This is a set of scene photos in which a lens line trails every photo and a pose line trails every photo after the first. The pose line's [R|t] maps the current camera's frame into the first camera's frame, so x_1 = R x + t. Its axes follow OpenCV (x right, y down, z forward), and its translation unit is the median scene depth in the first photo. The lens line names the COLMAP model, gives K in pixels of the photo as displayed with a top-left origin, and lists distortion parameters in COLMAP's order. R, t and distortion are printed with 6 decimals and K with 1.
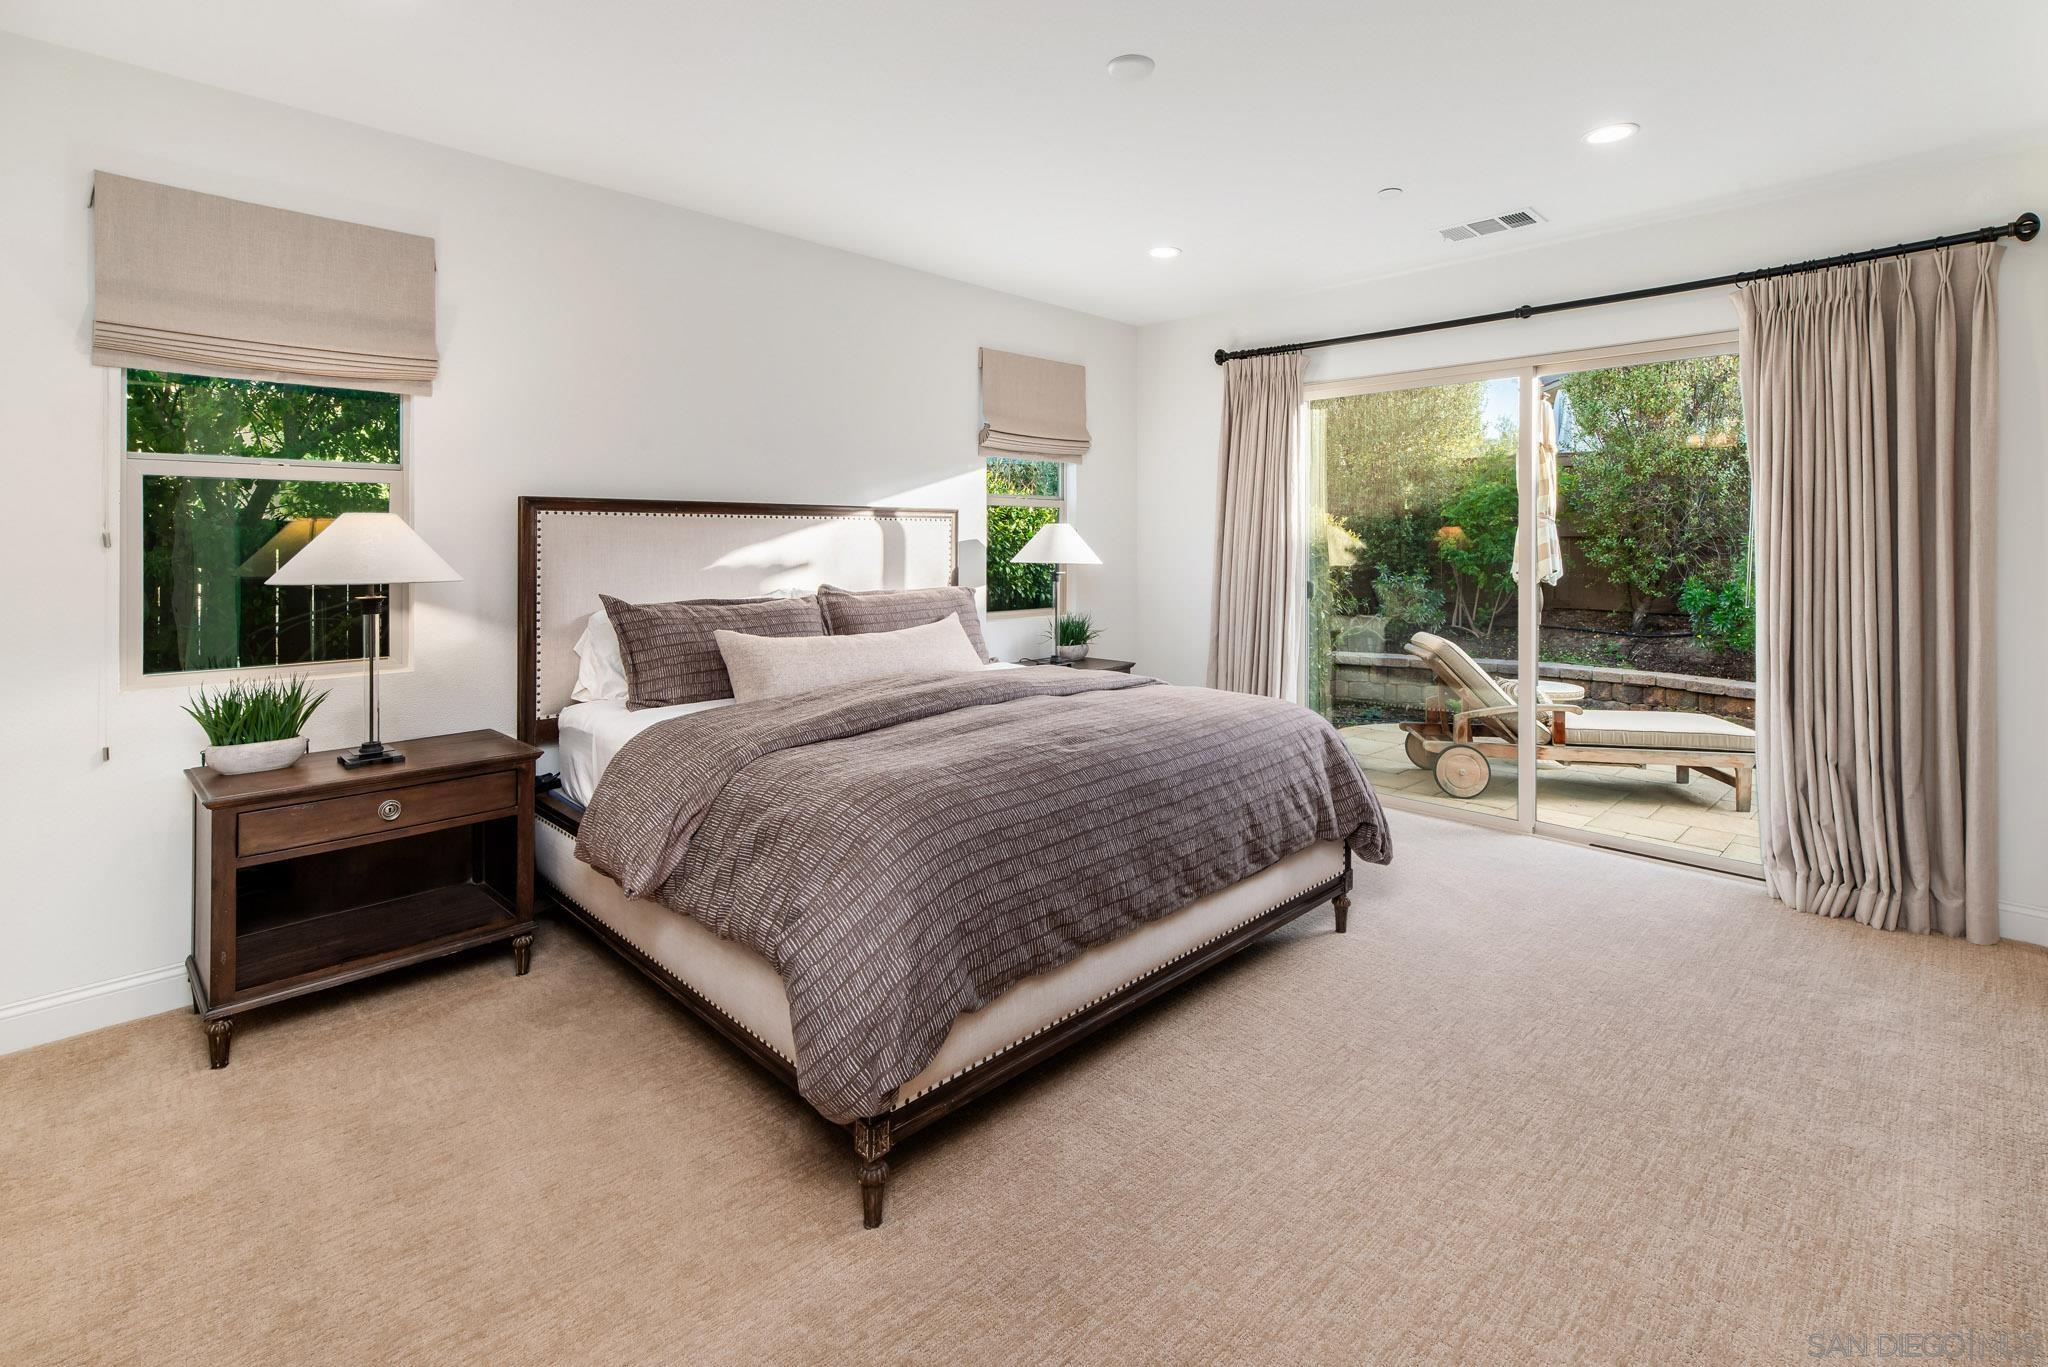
lens RADIAL K [[936.4, 0, 1026.3], [0, 936.4, 555.8], [0, 0, 1]] dist [0.010176, 0.000727]
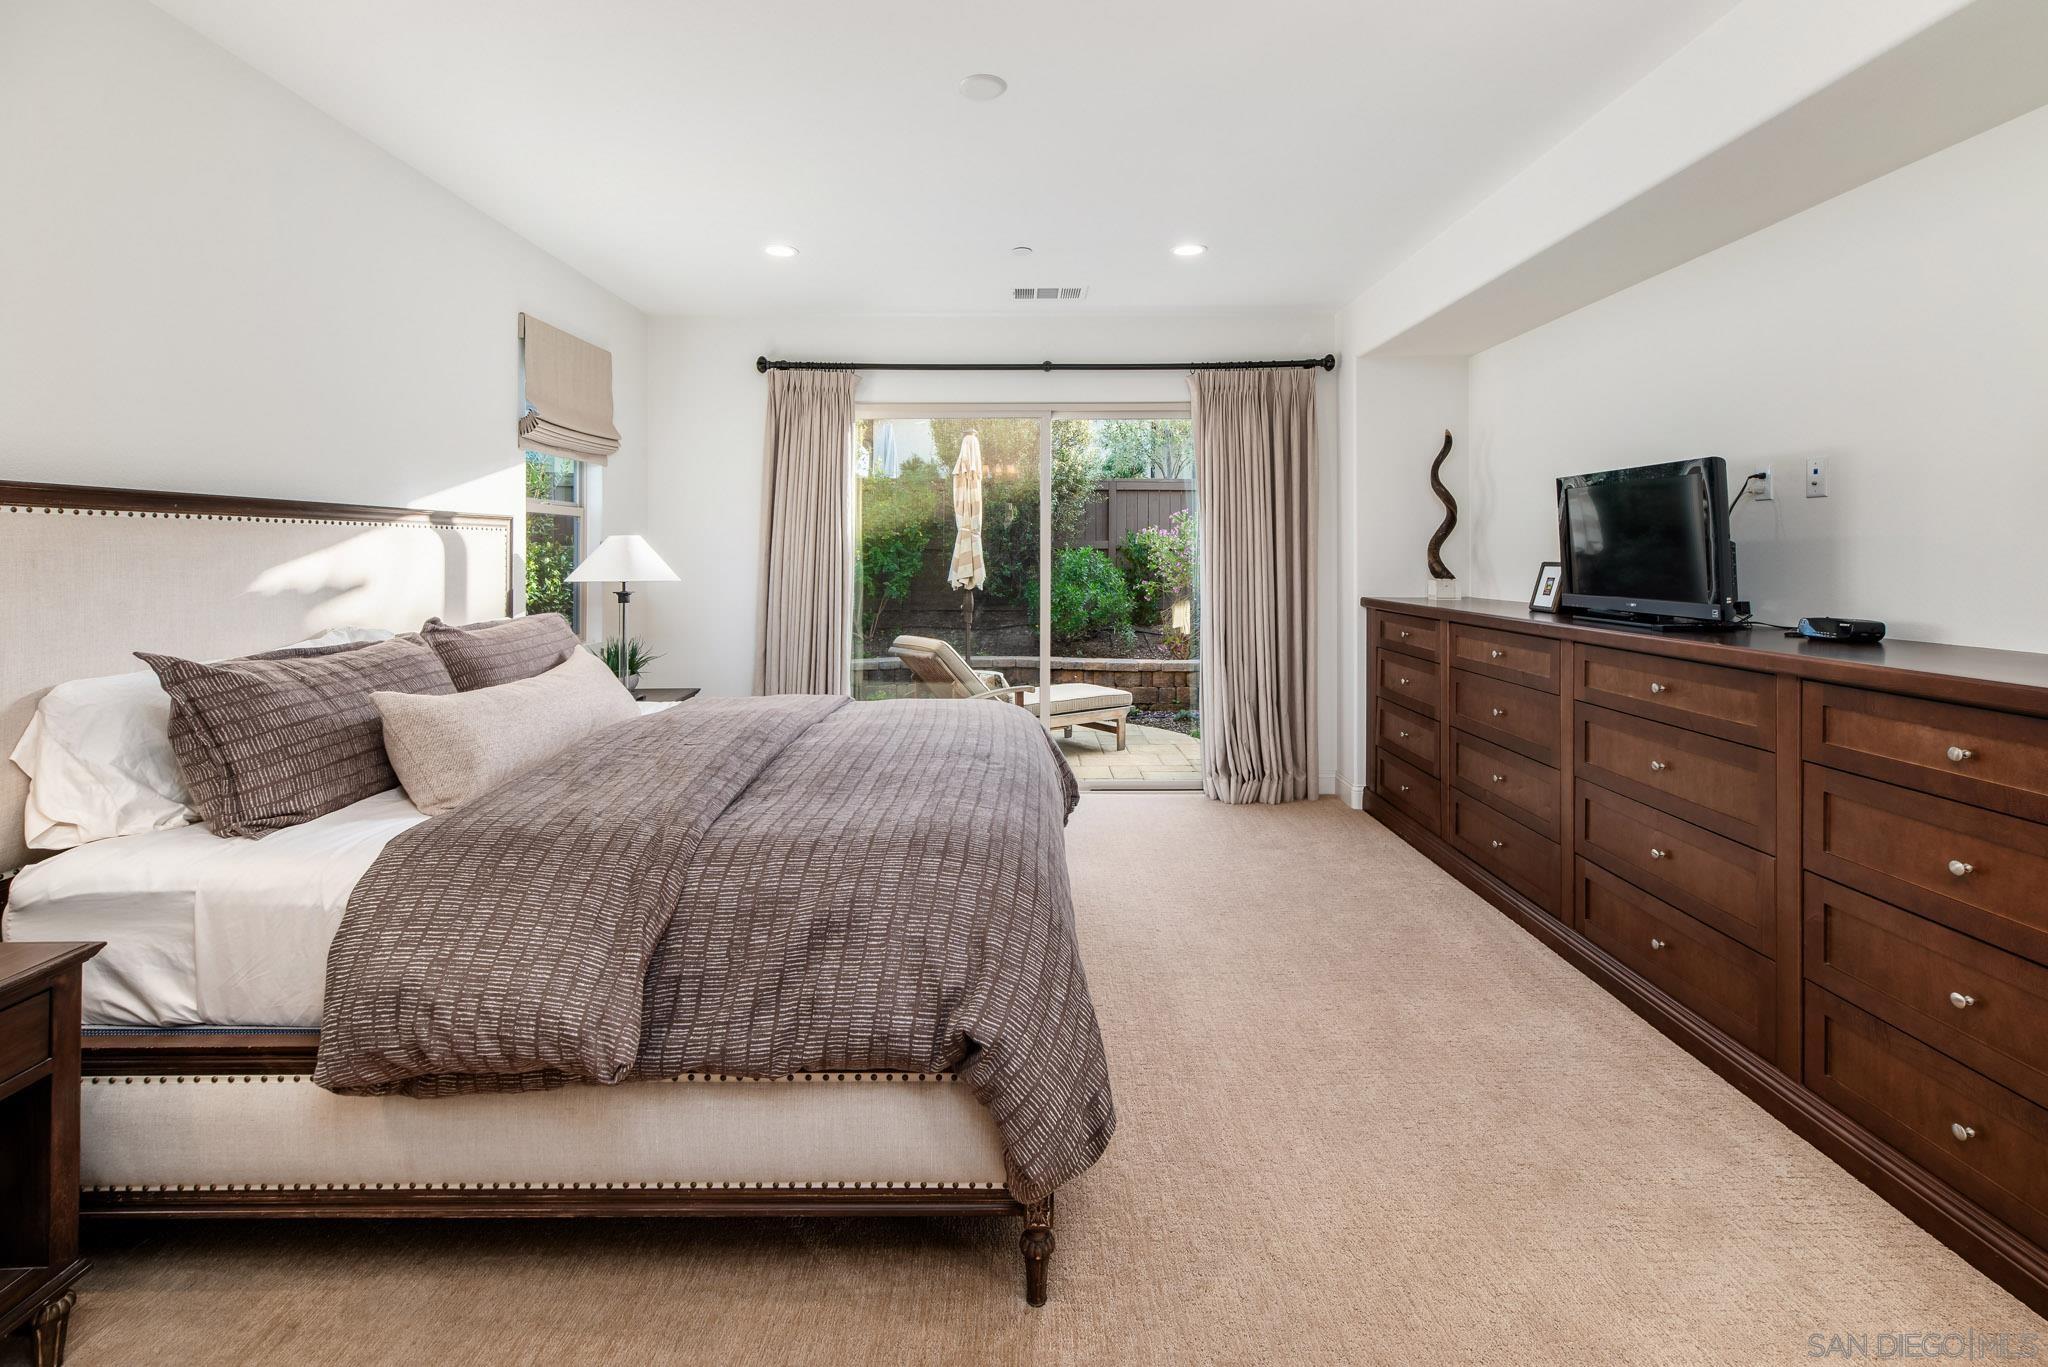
lens RADIAL K [[934.3, 0, 1024.6], [0, 934.3, 570.2], [0, 0, 1]] dist [0.004789, 0.000285]
pose [[0.711778, -0.016907, 0.702201, -0.349178], [0.016246, 0.999839, 0.007605, -0.003502], [-0.702217, 0.005995, 0.711938, 0.154420]]
